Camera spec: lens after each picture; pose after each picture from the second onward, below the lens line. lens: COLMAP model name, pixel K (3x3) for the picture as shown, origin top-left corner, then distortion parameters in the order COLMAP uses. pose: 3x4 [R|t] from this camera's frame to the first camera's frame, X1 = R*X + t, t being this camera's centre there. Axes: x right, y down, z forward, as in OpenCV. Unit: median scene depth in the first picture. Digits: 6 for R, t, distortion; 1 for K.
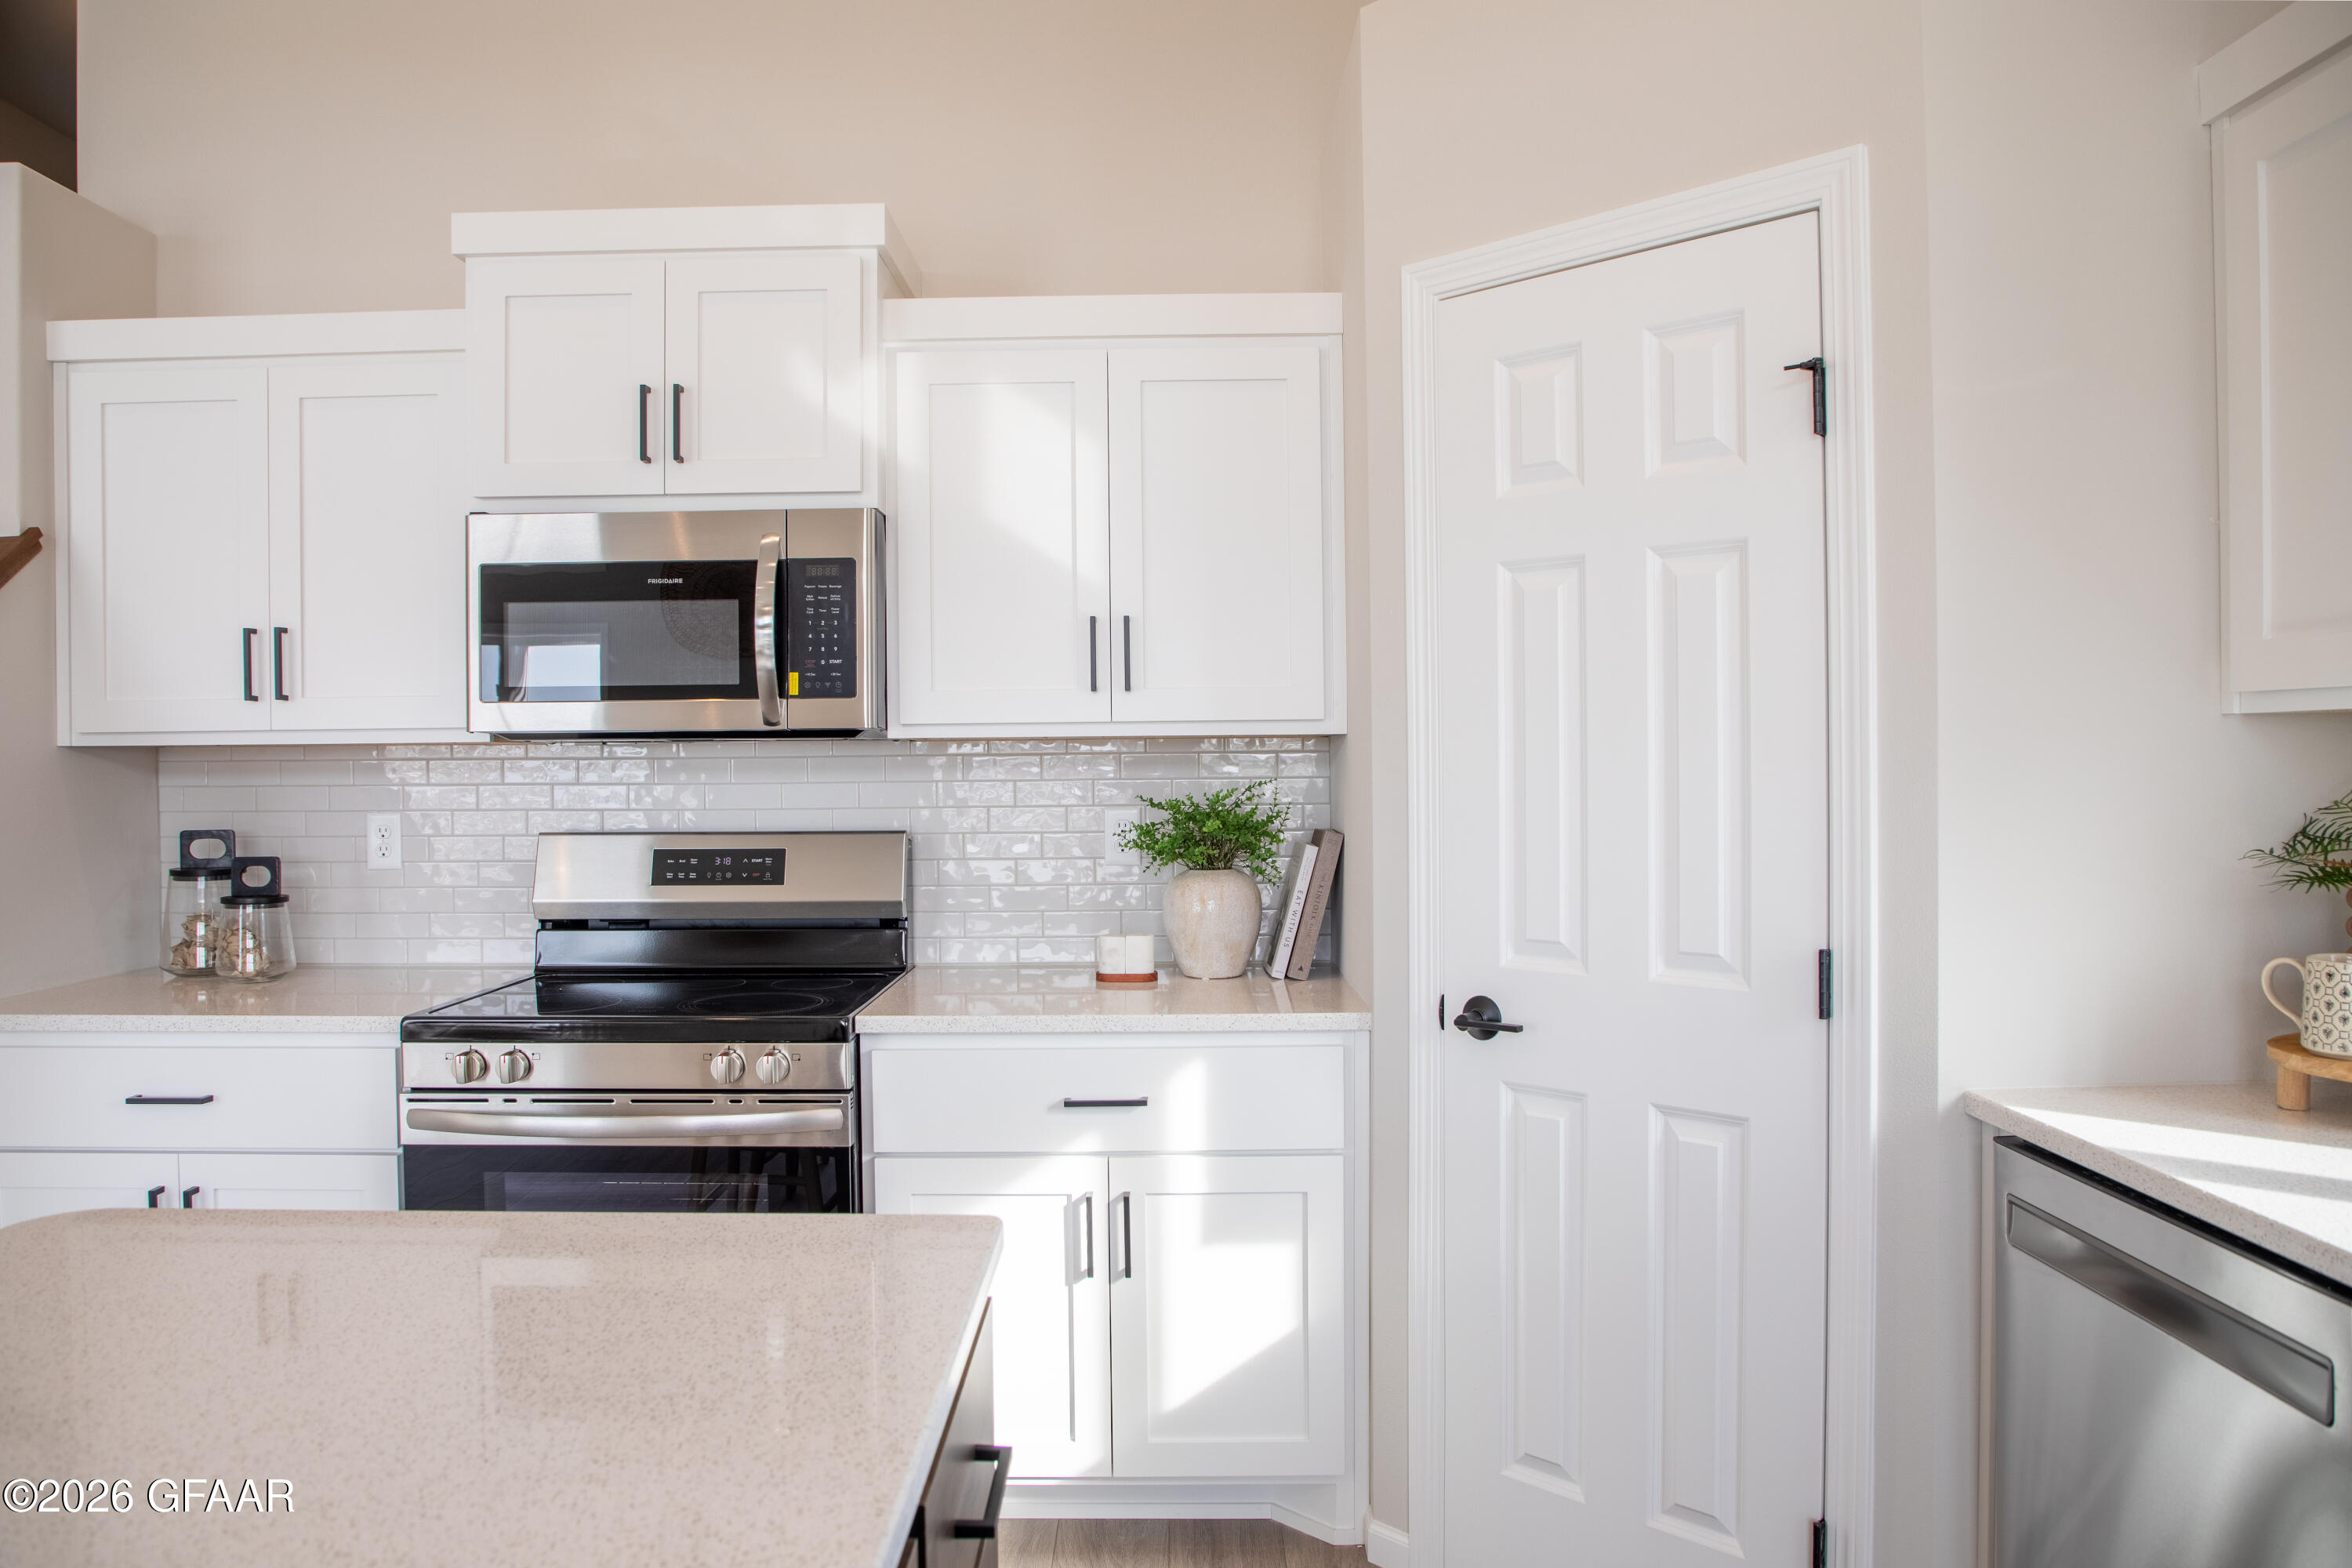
lens RADIAL K [[1601.1, 0, 1176.0], [0, 1601.1, 784.0], [0, 0, 1]] dist [-0.036717, 0.005970]
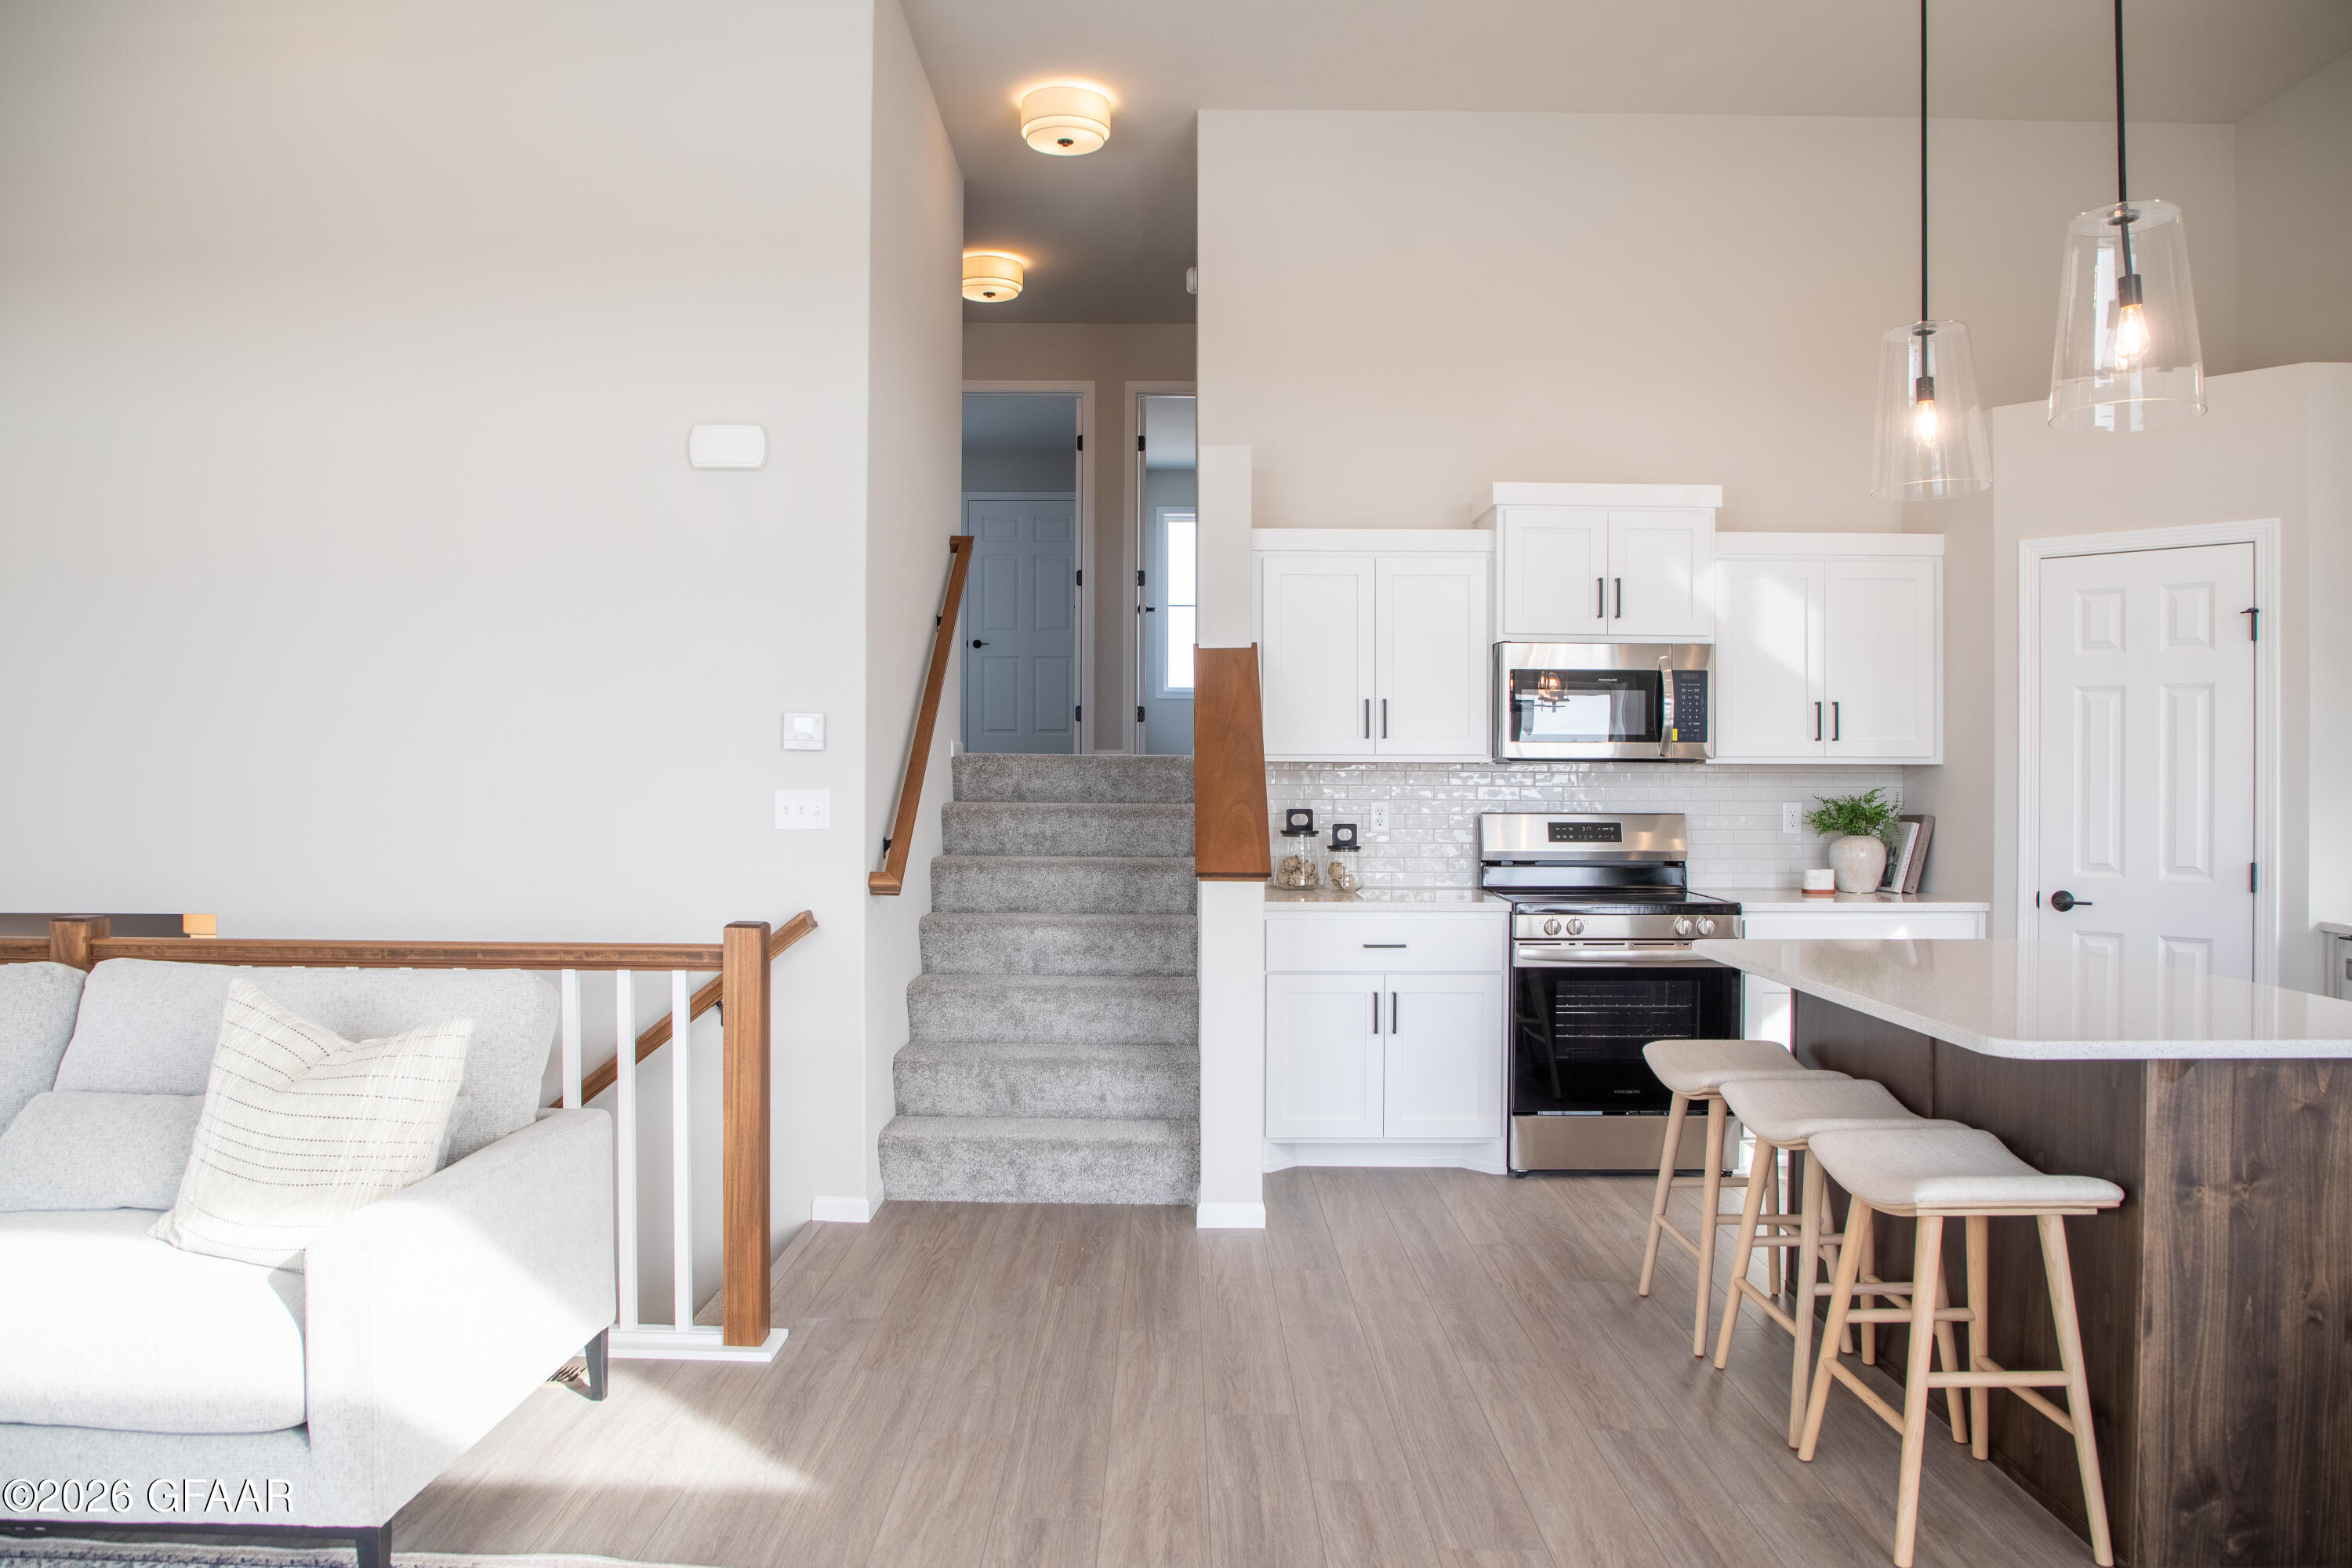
lens RADIAL K [[1601.1, 0, 1176.0], [0, 1601.1, 784.0], [0, 0, 1]] dist [-0.036717, 0.005970]
pose [[0.998800, 0.012359, 0.047397, -0.919359], [-0.011901, 0.999880, -0.009932, 0.022582], [-0.047514, 0.009356, 0.998827, -0.880866]]
